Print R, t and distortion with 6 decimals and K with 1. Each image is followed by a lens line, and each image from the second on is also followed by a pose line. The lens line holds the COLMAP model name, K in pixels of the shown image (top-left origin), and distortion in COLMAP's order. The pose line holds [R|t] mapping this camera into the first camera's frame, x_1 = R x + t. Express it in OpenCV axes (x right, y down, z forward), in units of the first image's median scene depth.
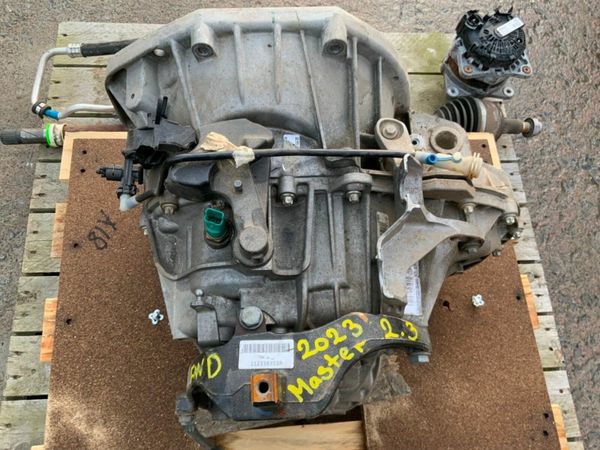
lens RADIAL K [[509.1, 0, 301.8], [0, 509.1, 228.5], [0, 0, 1]] dist [0.071158, -0.158534]
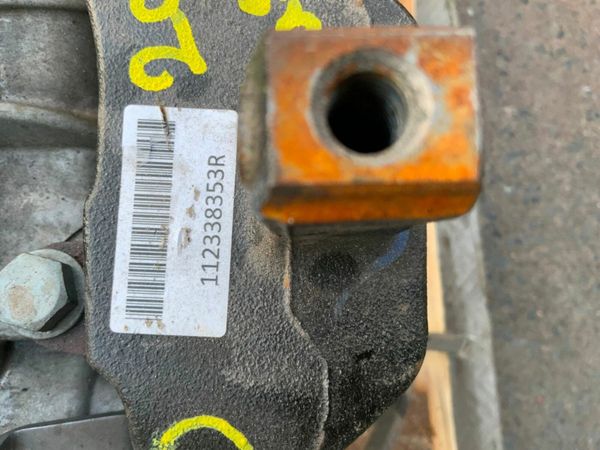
lens RADIAL K [[509.1, 0, 301.8], [0, 509.1, 228.5], [0, 0, 1]] dist [0.071158, -0.158534]
pose [[0.051168, -0.988853, 0.139830, -0.092533], [0.924078, 0.099981, 0.368895, 0.188941], [-0.378763, 0.110338, 0.918893, 0.672925]]
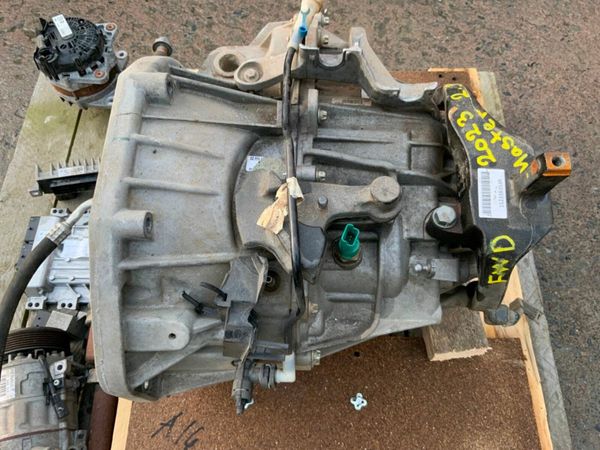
lens RADIAL K [[509.1, 0, 301.8], [0, 509.1, 228.5], [0, 0, 1]] dist [0.071158, -0.158534]
pose [[0.076842, -0.935252, 0.345541, -0.467654], [0.933678, 0.189078, 0.304131, -0.372076], [-0.349774, 0.299253, 0.887753, 0.204725]]
